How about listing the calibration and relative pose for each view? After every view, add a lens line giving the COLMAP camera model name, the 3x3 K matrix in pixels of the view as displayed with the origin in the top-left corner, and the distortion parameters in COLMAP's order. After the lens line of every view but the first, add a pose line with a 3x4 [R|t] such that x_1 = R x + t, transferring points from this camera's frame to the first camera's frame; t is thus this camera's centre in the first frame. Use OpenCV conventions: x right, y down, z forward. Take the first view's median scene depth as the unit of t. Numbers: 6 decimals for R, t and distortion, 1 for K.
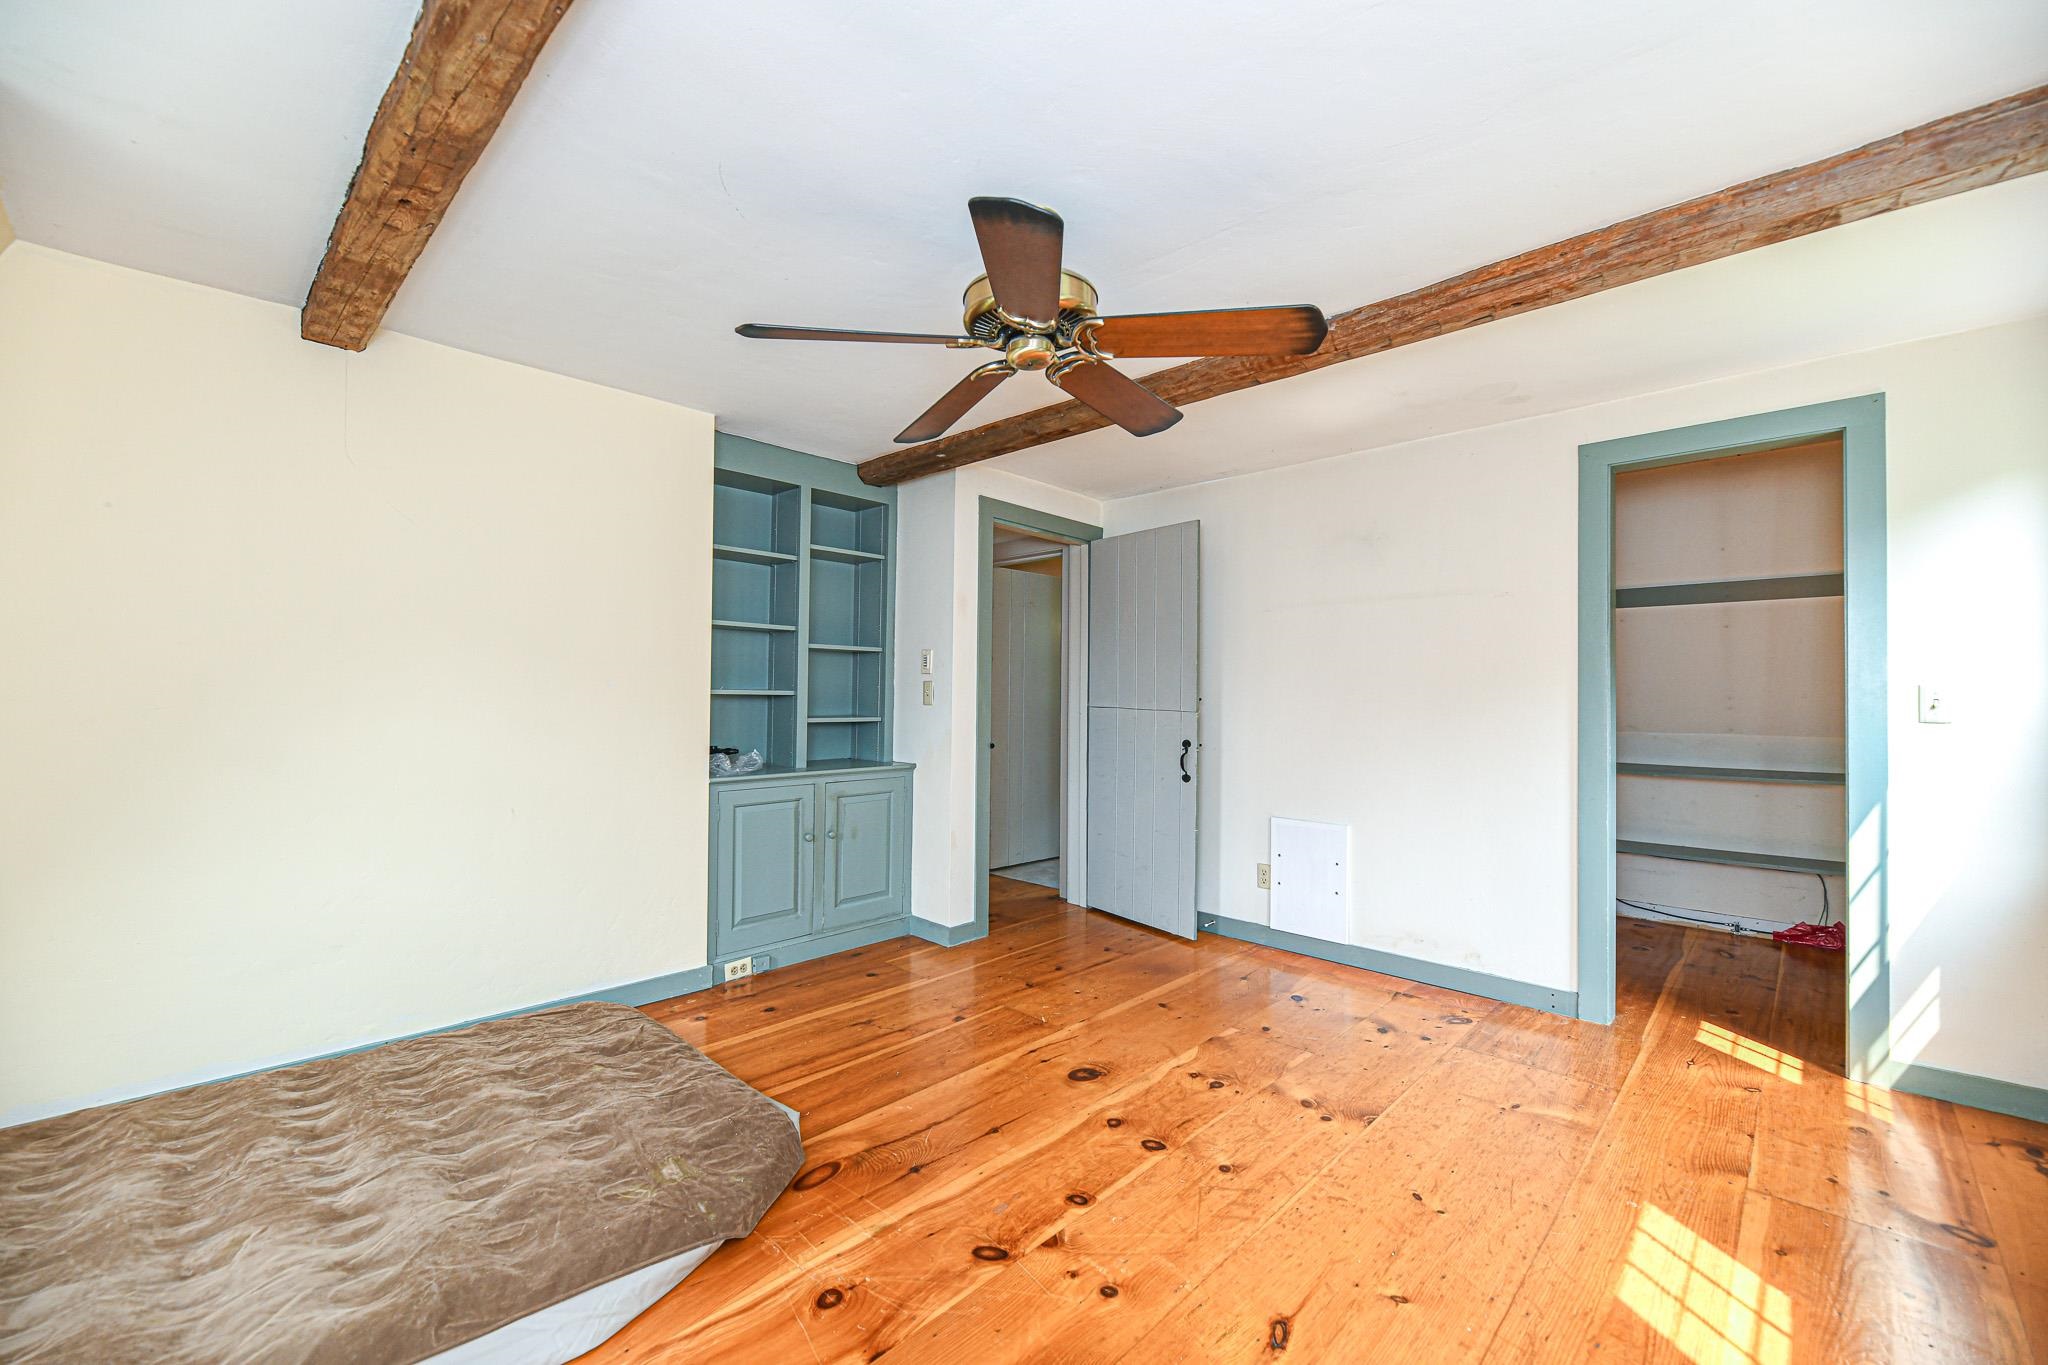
lens RADIAL K [[825.4, 0, 1025.1], [0, 825.4, 690.5], [0, 0, 1]] dist [0.001969, -0.003940]
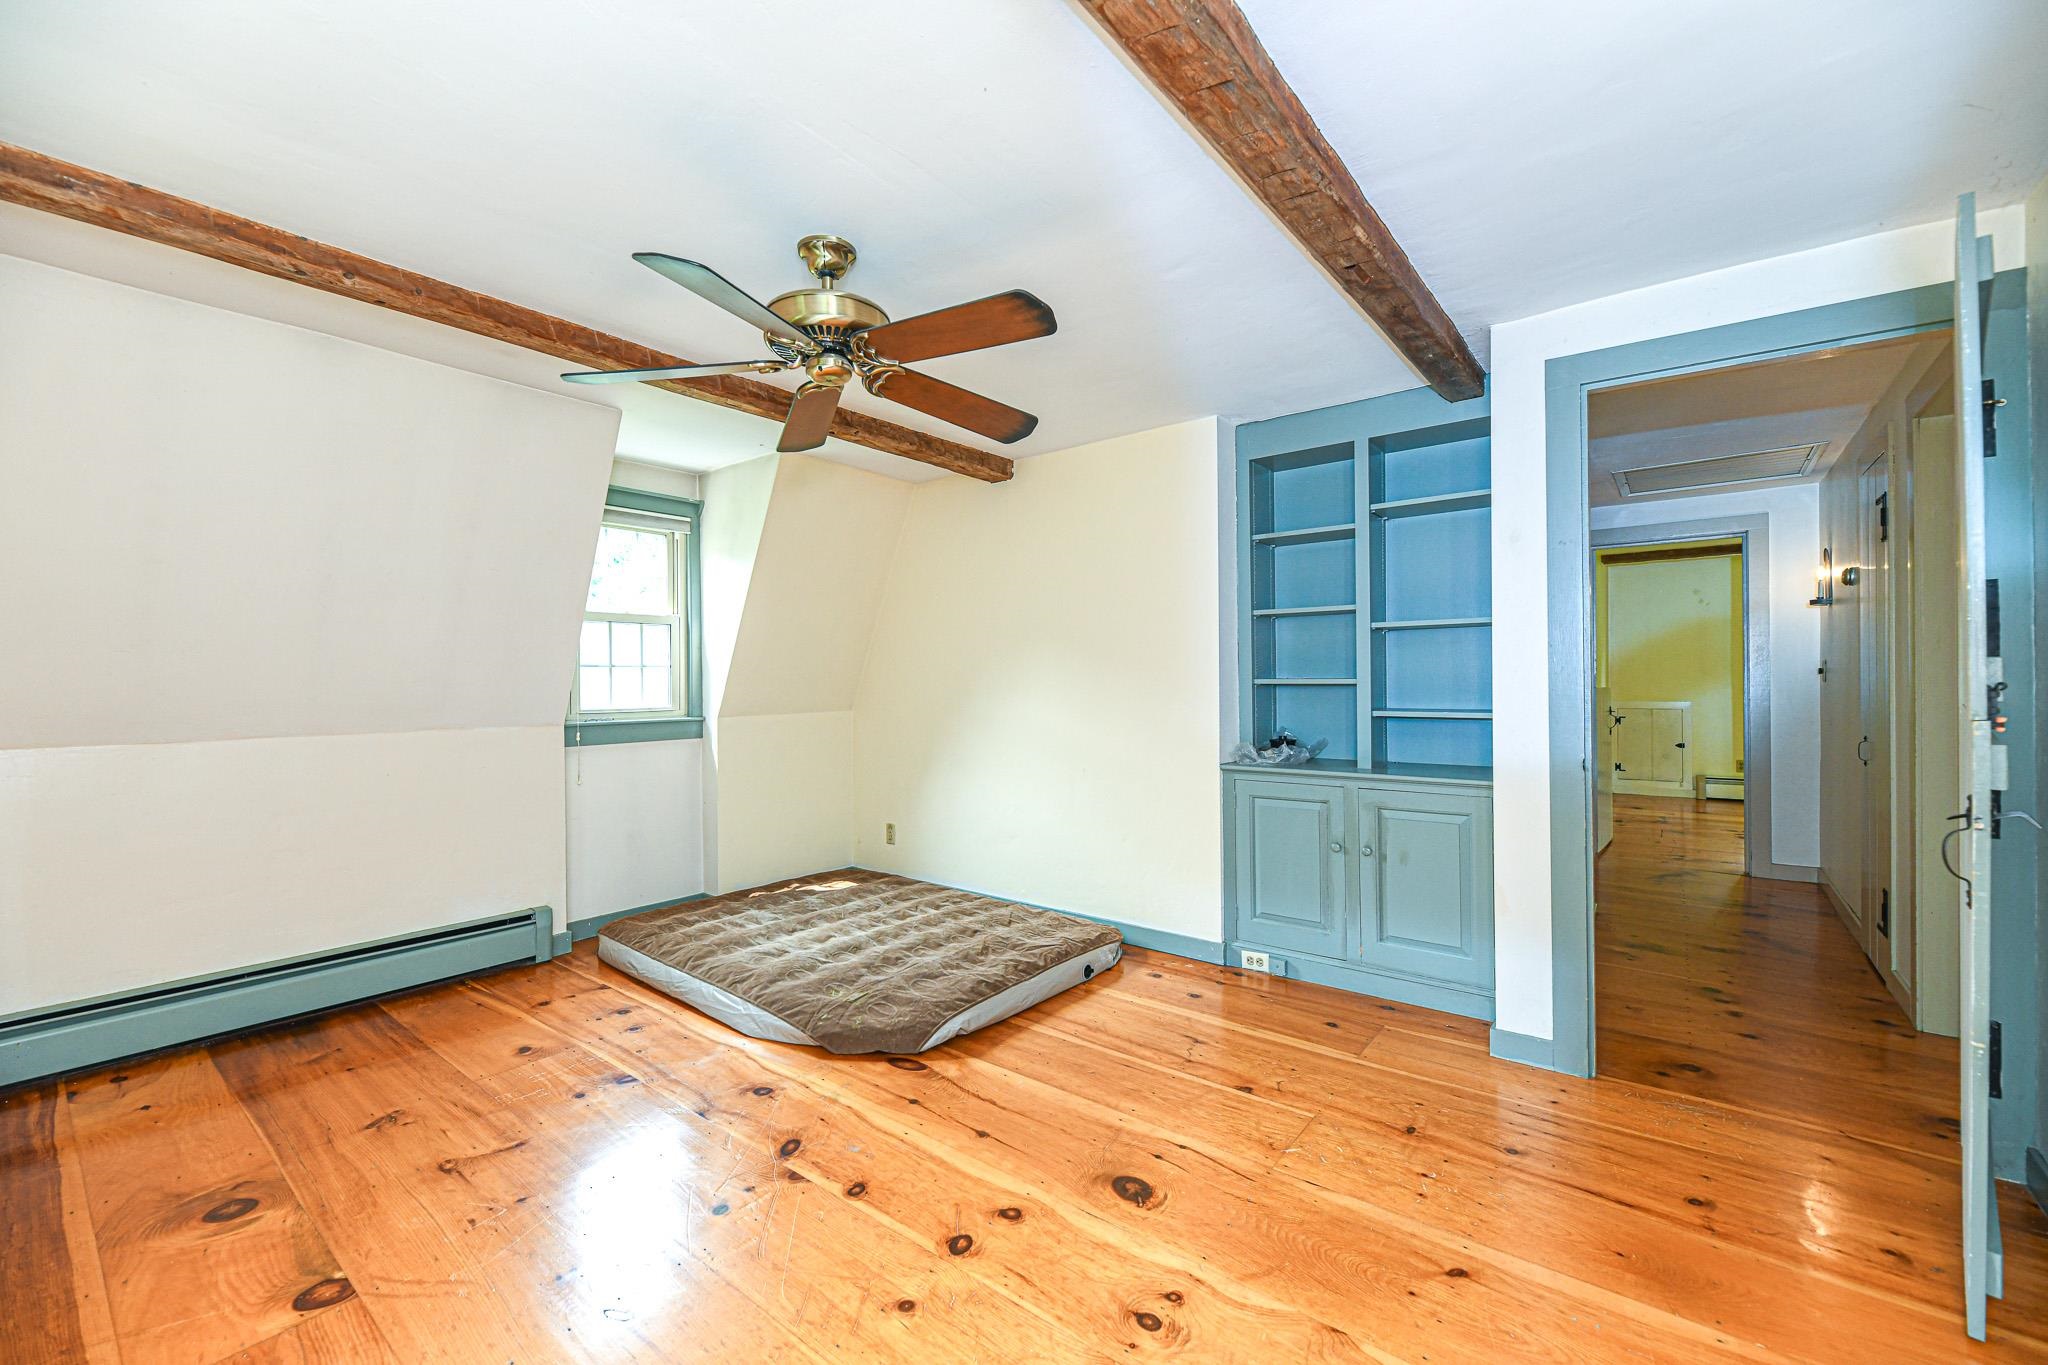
lens RADIAL K [[825.4, 0, 1025.9], [0, 825.4, 682.1], [0, 0, 1]] dist [0.001969, -0.003940]
pose [[0.090565, -0.011112, -0.995829, 0.628373], [0.013815, 0.999856, -0.009901, 0.008572], [0.995795, -0.012861, 0.090706, 0.649338]]
